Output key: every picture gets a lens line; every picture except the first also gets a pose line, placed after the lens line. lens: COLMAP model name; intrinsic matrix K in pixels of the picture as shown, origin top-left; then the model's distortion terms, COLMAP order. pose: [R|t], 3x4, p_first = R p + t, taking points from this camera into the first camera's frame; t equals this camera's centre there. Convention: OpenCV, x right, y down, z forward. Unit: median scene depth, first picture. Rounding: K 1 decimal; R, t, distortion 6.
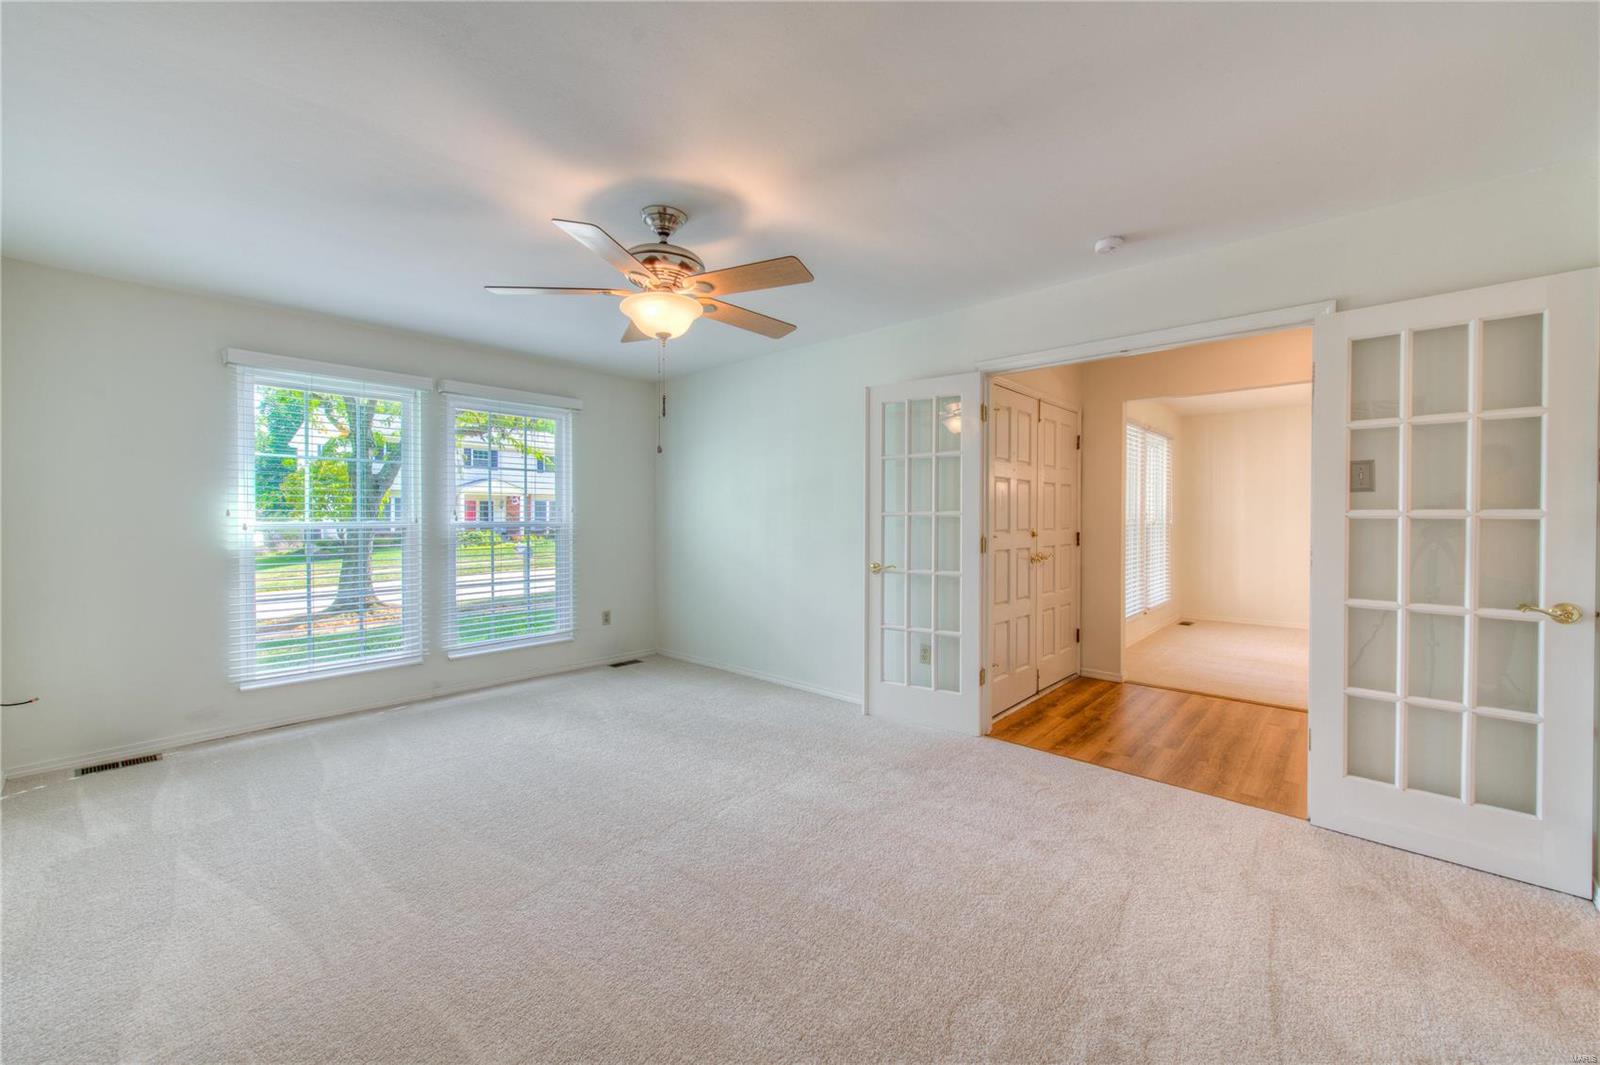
lens RADIAL K [[636.8, 0, 821.0], [0, 636.8, 519.4], [0, 0, 1]] dist [0.004886, 0.000170]
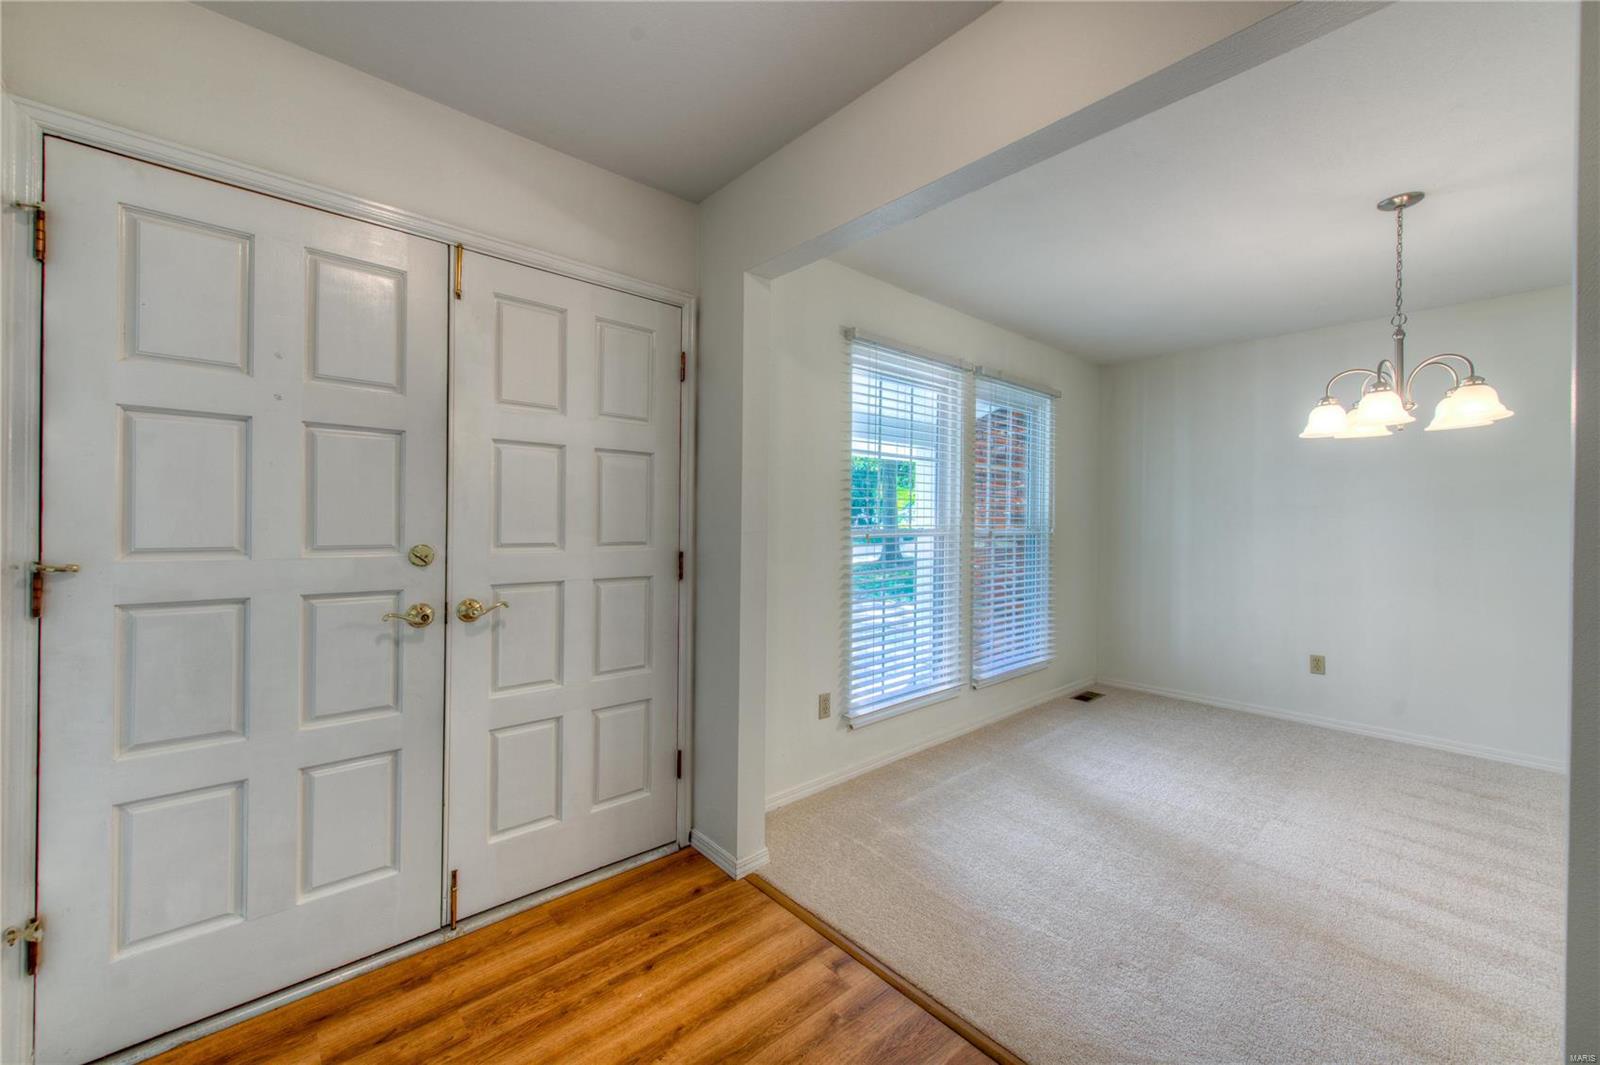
lens RADIAL K [[636.8, 0, 821.0], [0, 636.8, 519.4], [0, 0, 1]] dist [0.004886, 0.000170]
pose [[0.994473, 0.014970, -0.103916, 0.598178], [-0.015447, 0.999873, -0.003790, -0.004693], [0.103846, 0.005375, 0.994579, 0.563537]]
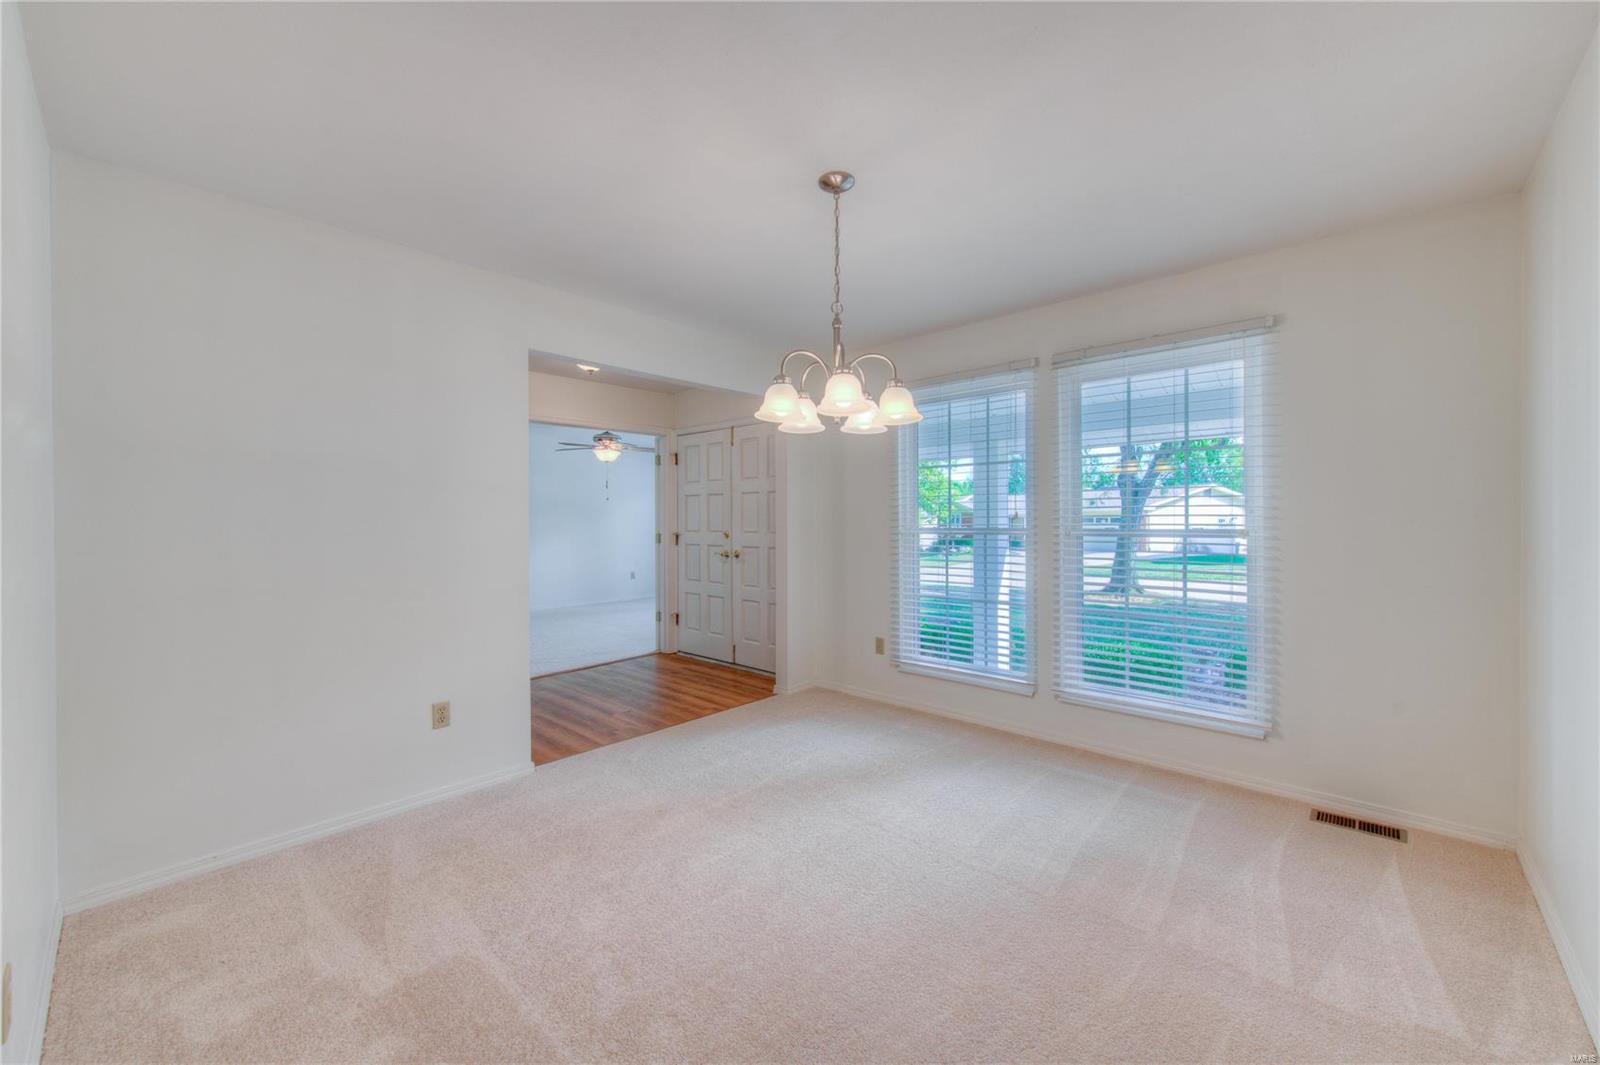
lens RADIAL K [[636.8, 0, 821.0], [0, 636.8, 519.4], [0, 0, 1]] dist [0.004886, 0.000170]
pose [[-0.005740, -0.004562, -0.999973, 1.506235], [-0.015963, 0.999863, -0.004470, -0.005890], [0.999856, 0.015937, -0.005812, 1.115534]]
